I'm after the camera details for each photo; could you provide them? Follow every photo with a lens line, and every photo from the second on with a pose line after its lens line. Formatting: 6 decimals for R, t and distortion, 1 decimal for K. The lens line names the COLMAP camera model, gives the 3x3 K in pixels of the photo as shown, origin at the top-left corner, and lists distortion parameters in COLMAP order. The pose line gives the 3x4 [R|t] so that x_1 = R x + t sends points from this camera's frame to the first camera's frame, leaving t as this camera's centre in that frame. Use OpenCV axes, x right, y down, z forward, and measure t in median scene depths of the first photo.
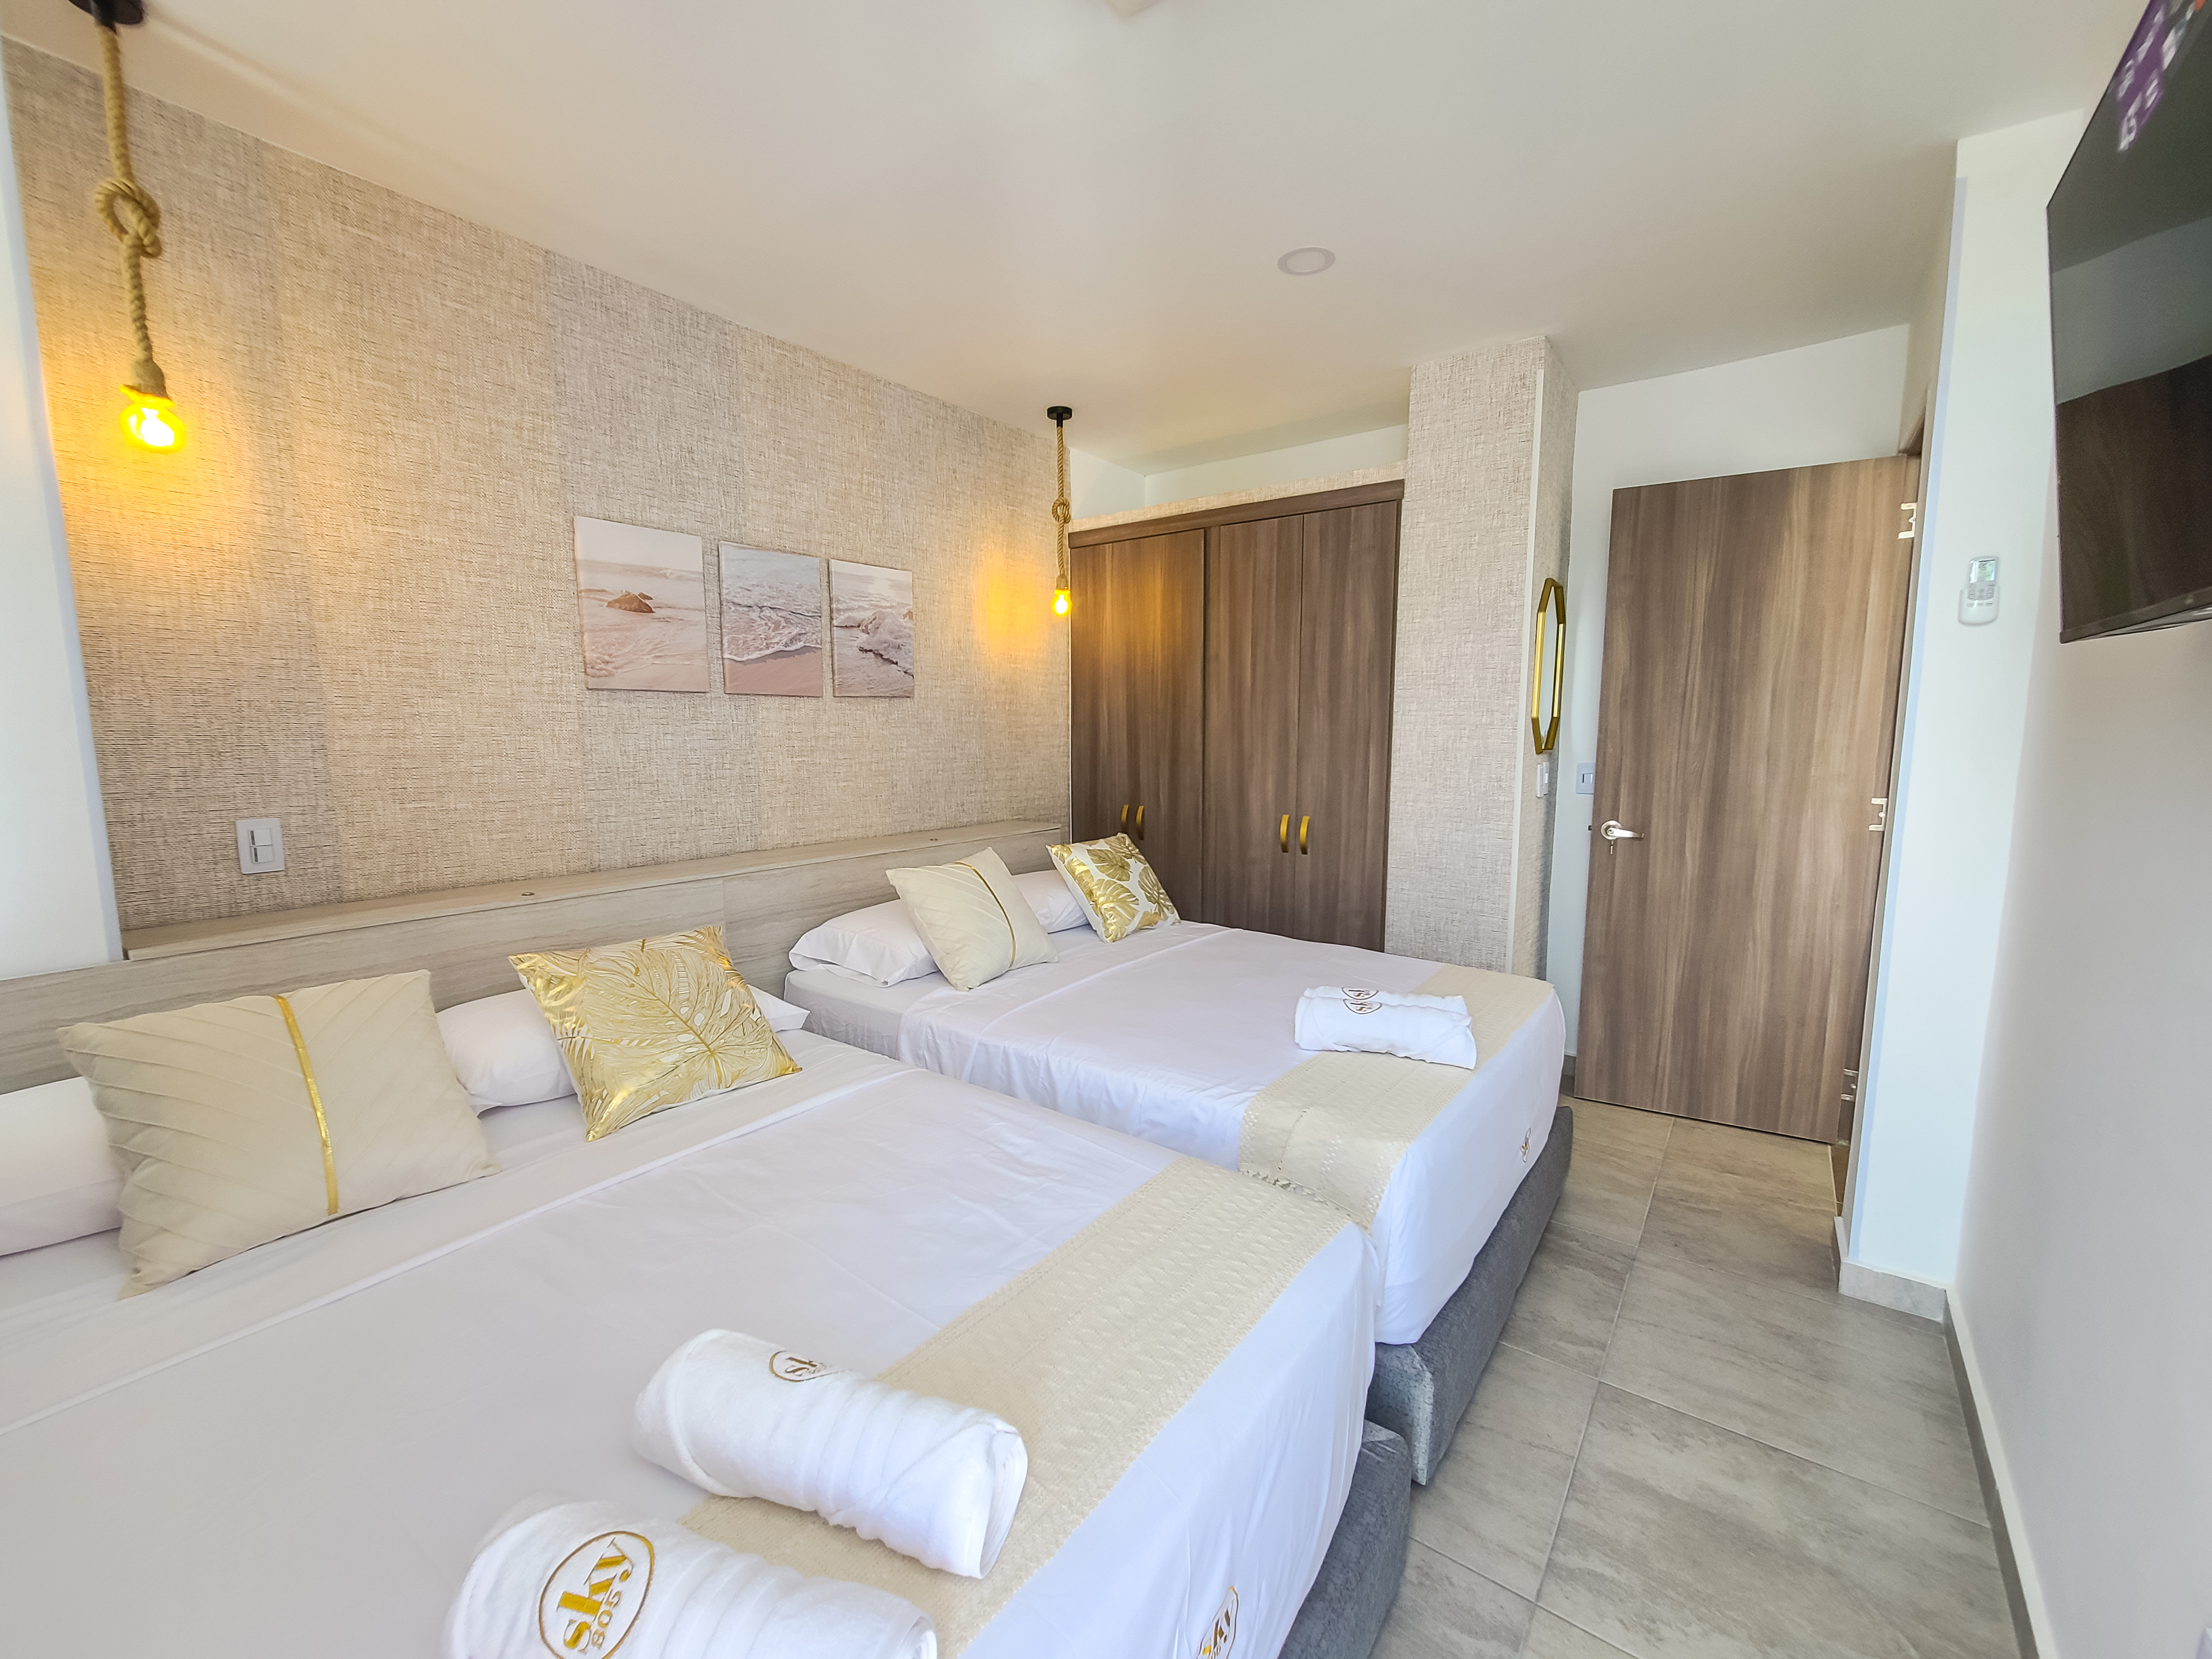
lens RADIAL K [[898.4, 0, 1093.2], [0, 898.4, 835.7], [0, 0, 1]] dist [0.004799, -0.004857]
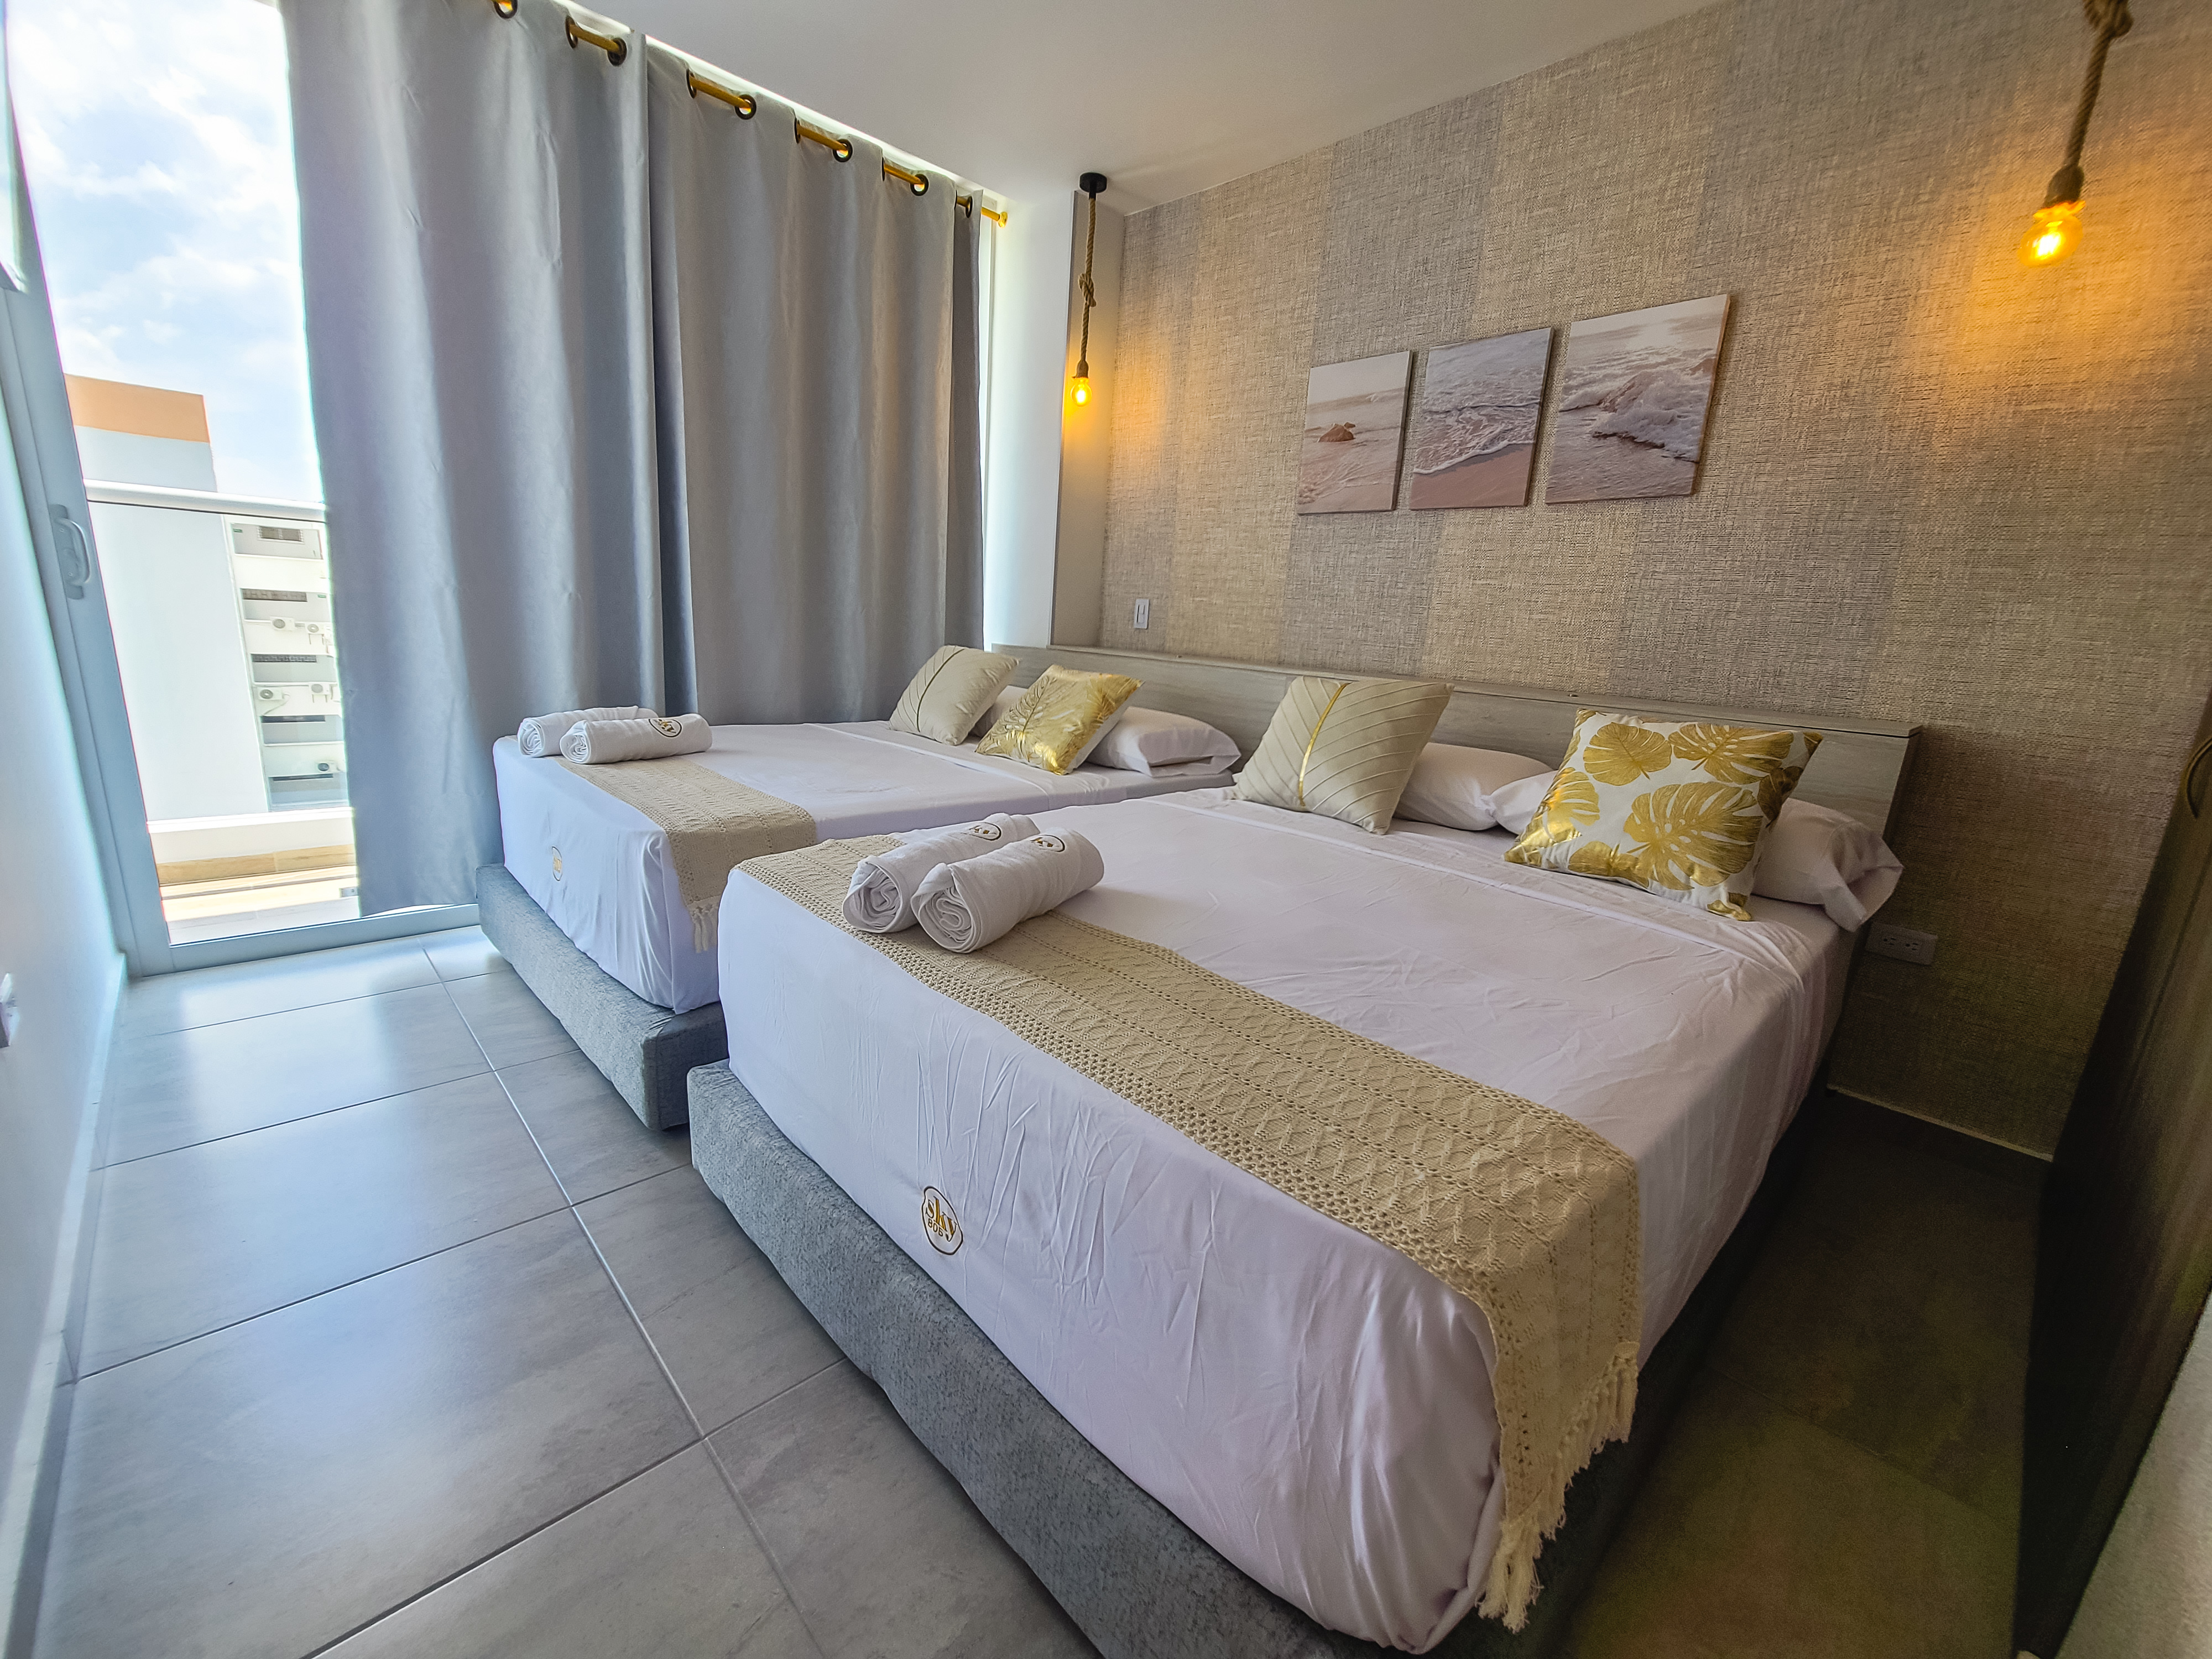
lens RADIAL K [[898.4, 0, 1093.2], [0, 898.4, 835.7], [0, 0, 1]] dist [0.004799, -0.004857]
pose [[-0.154437, 0.223330, -0.962431, 0.689979], [-0.180501, 0.951345, 0.249722, 0.000836], [0.971374, 0.212286, -0.106612, 0.836007]]
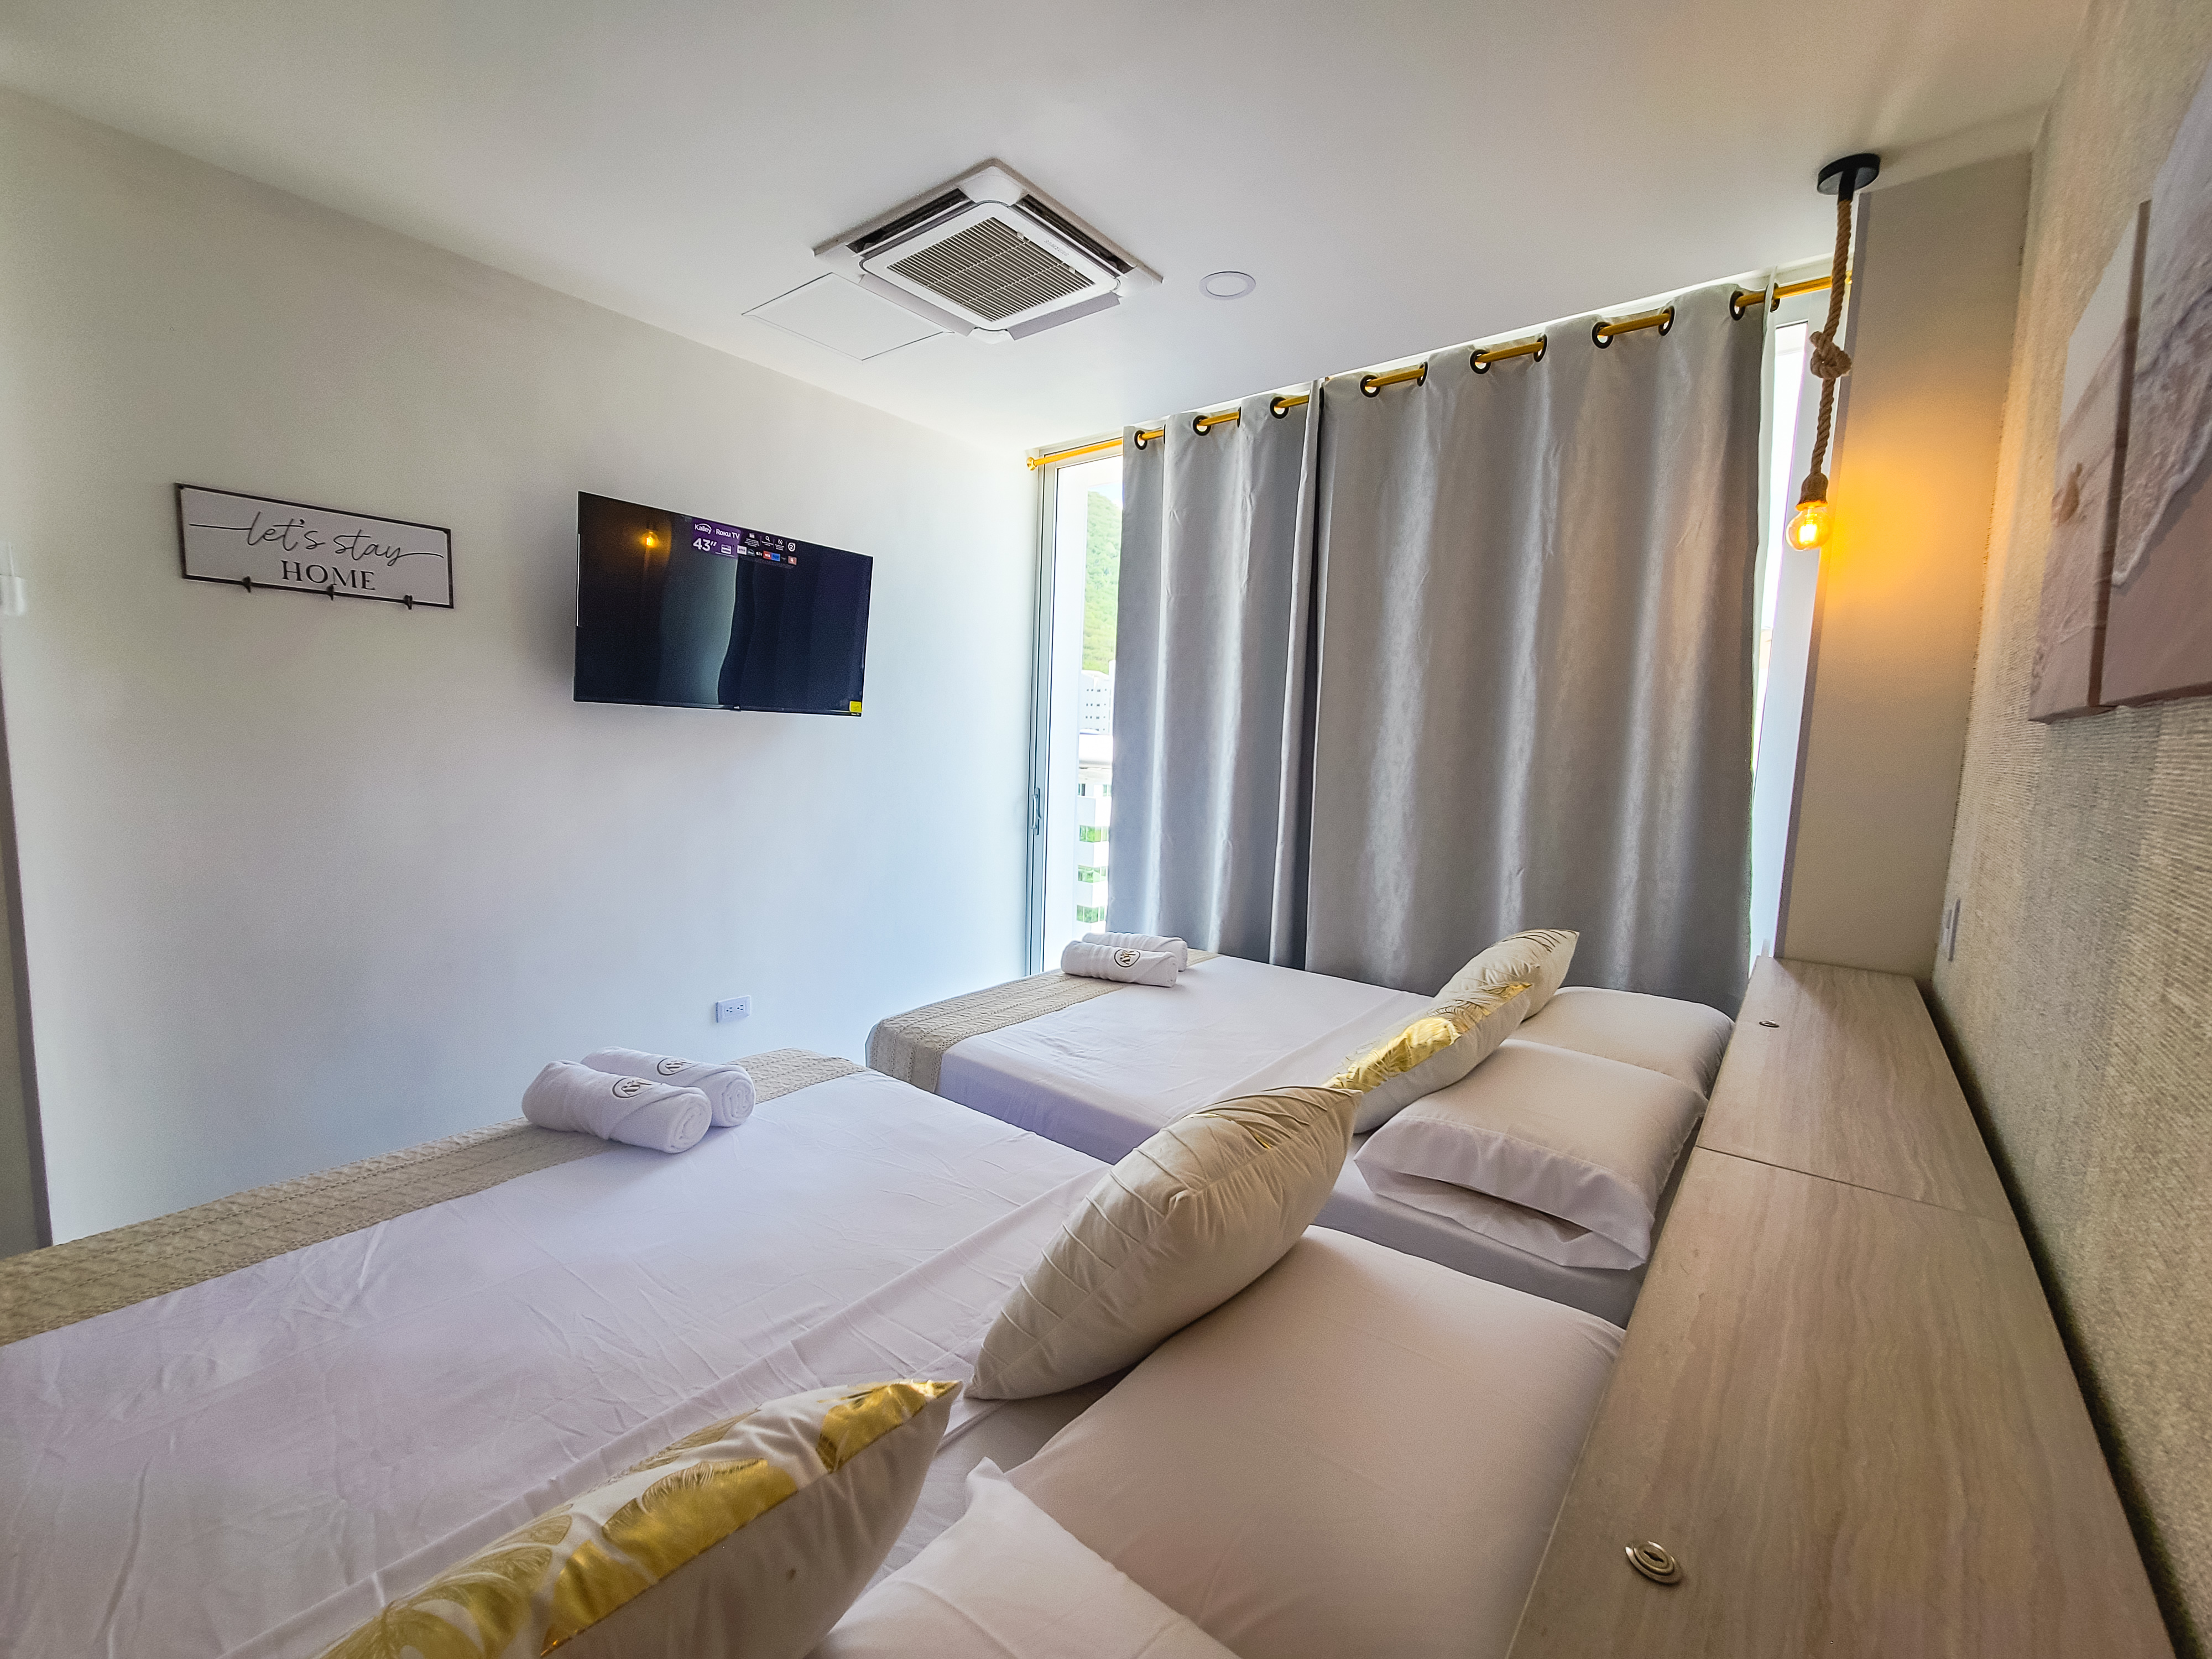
lens RADIAL K [[898.4, 0, 1093.2], [0, 898.4, 835.7], [0, 0, 1]] dist [0.004799, -0.004857]
pose [[-0.999226, -0.032795, 0.021736, -0.088701], [-0.027096, 0.974166, 0.224200, -0.170064], [-0.028527, 0.223438, -0.974301, 1.290706]]
